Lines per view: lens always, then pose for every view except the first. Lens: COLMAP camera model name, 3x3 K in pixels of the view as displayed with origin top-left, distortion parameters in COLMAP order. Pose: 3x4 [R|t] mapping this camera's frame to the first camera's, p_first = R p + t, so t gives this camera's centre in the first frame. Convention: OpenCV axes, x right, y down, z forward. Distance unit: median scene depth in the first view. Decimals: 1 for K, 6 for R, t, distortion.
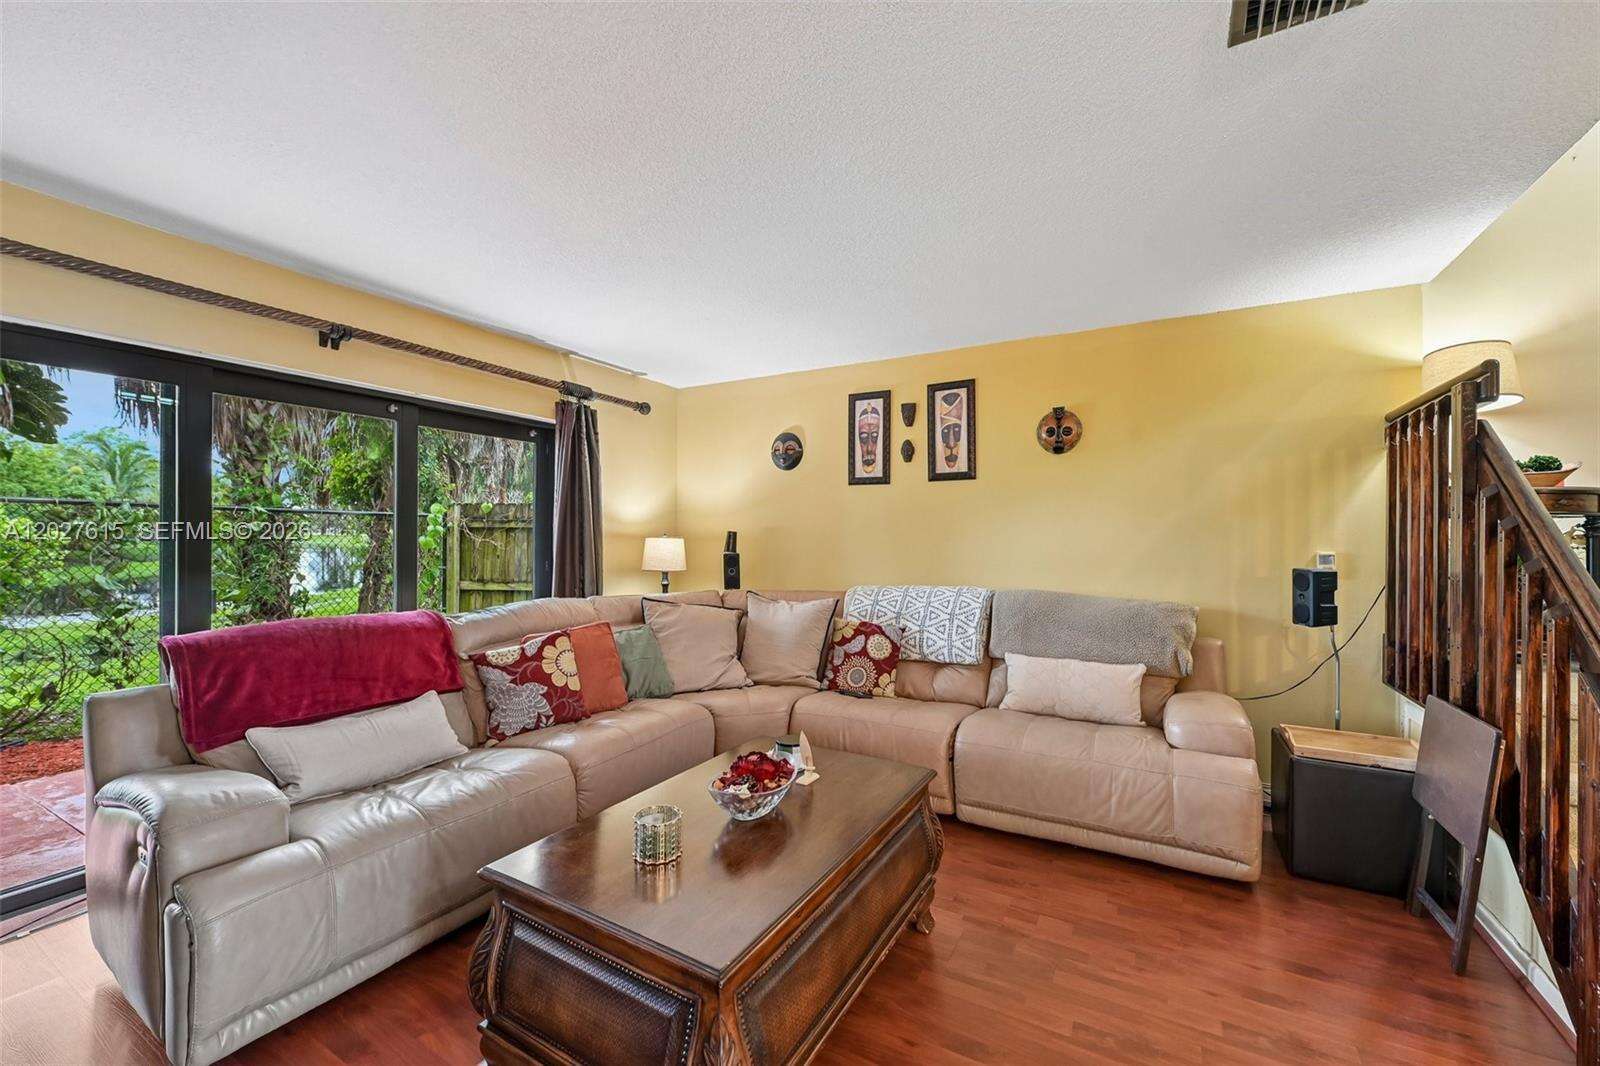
lens RADIAL K [[636.0, 0, 793.0], [0, 636.0, 525.2], [0, 0, 1]] dist [-0.002646, -0.000048]
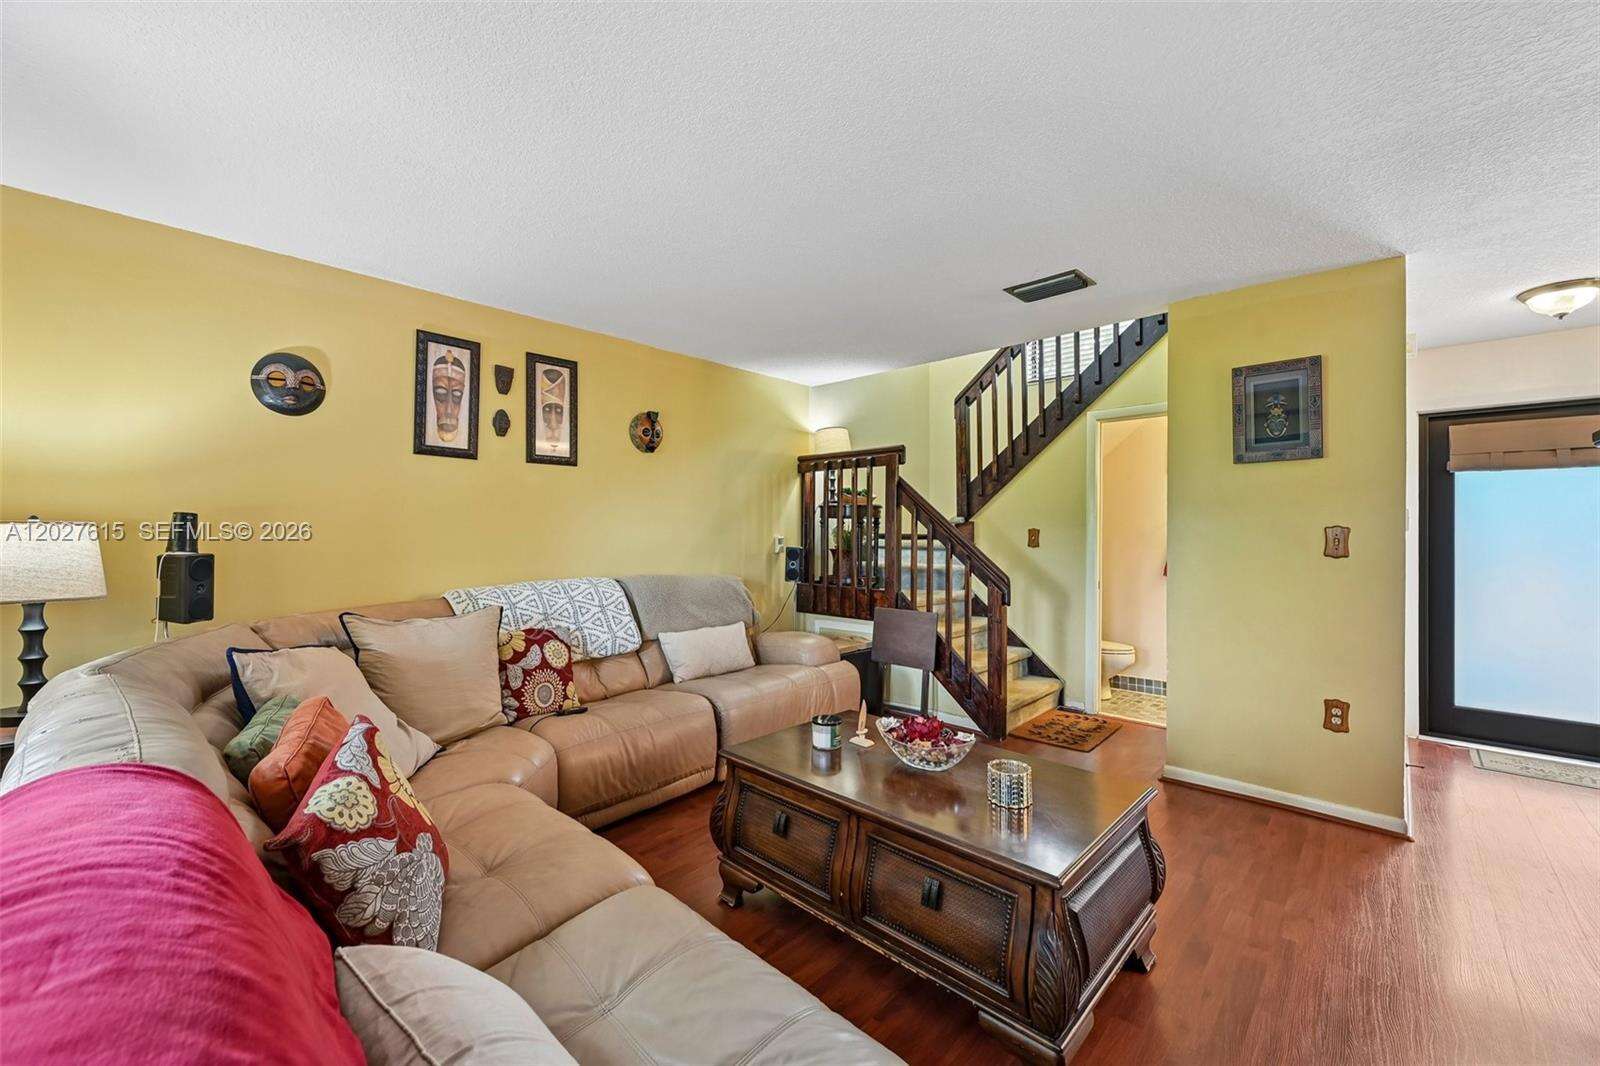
lens RADIAL K [[636.0, 0, 793.0], [0, 636.0, 525.2], [0, 0, 1]] dist [-0.002646, -0.000048]
pose [[0.239910, 0.004130, 0.970786, -0.618803], [-0.027539, 0.999617, 0.002553, 0.006044], [-0.970405, -0.027347, 0.239932, 0.483746]]
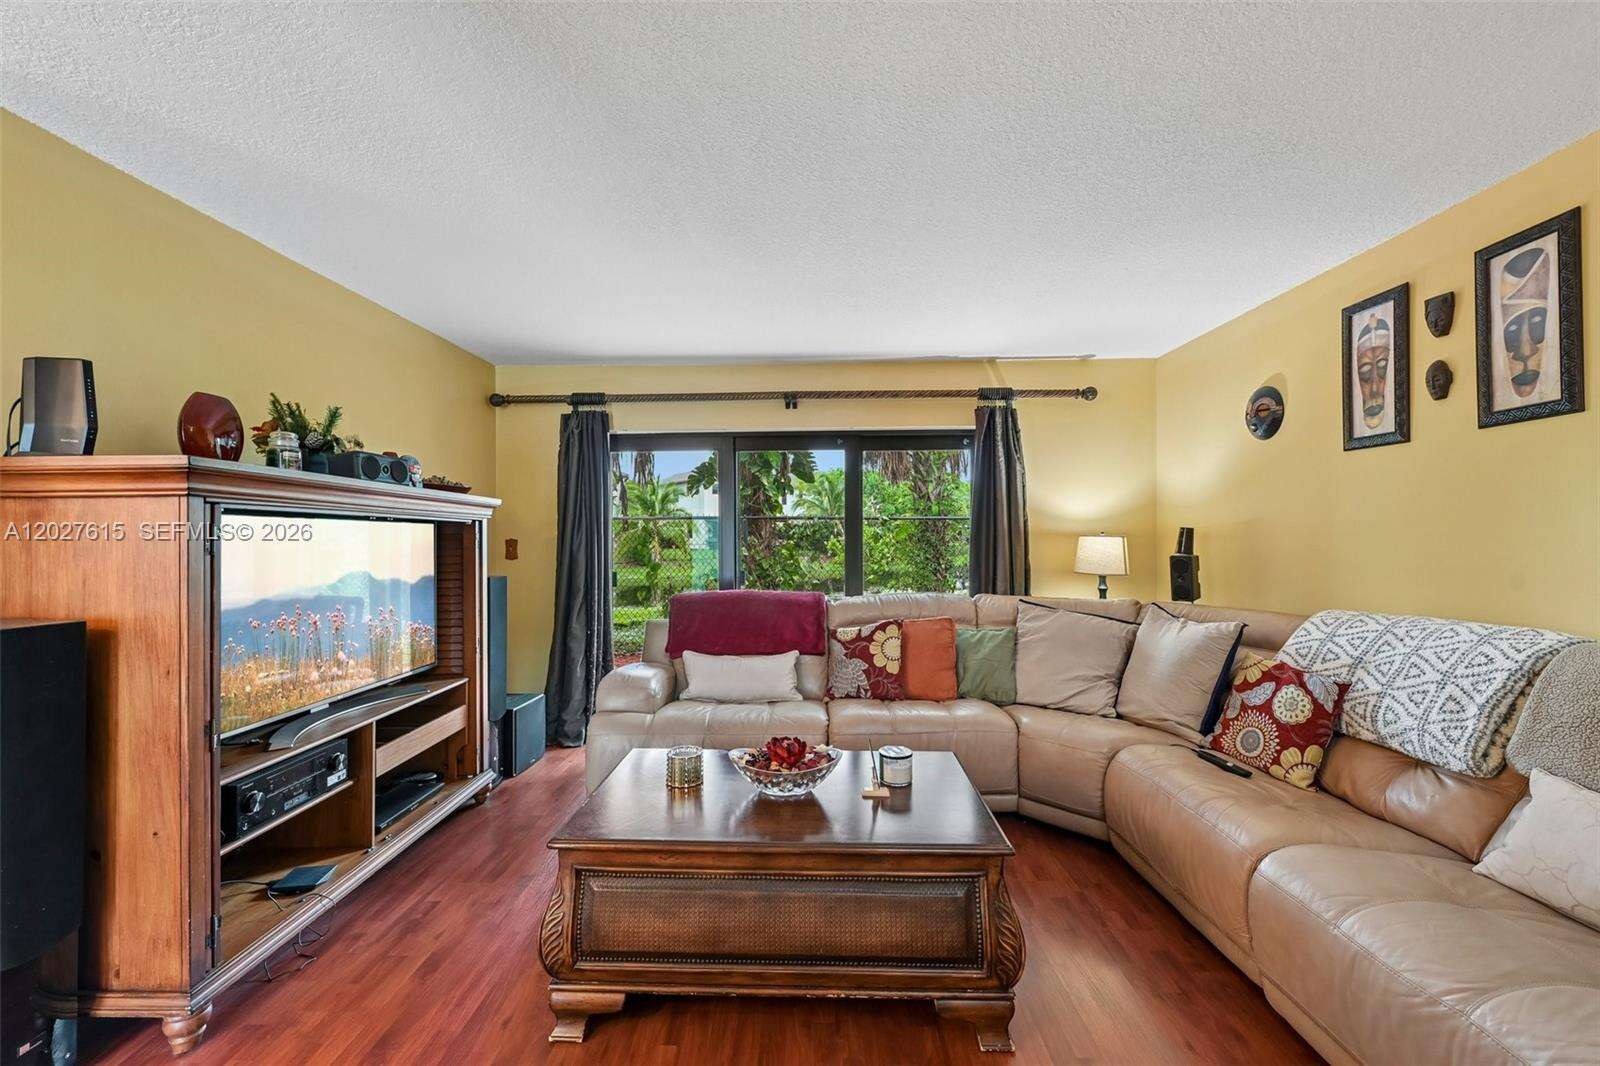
lens RADIAL K [[636.0, 0, 793.0], [0, 636.0, 525.2], [0, 0, 1]] dist [-0.002646, -0.000048]
pose [[0.473077, -0.023202, -0.880715, 0.460861], [0.023933, 0.999623, -0.013479, 0.007205], [0.880696, -0.014702, 0.473454, 0.255202]]
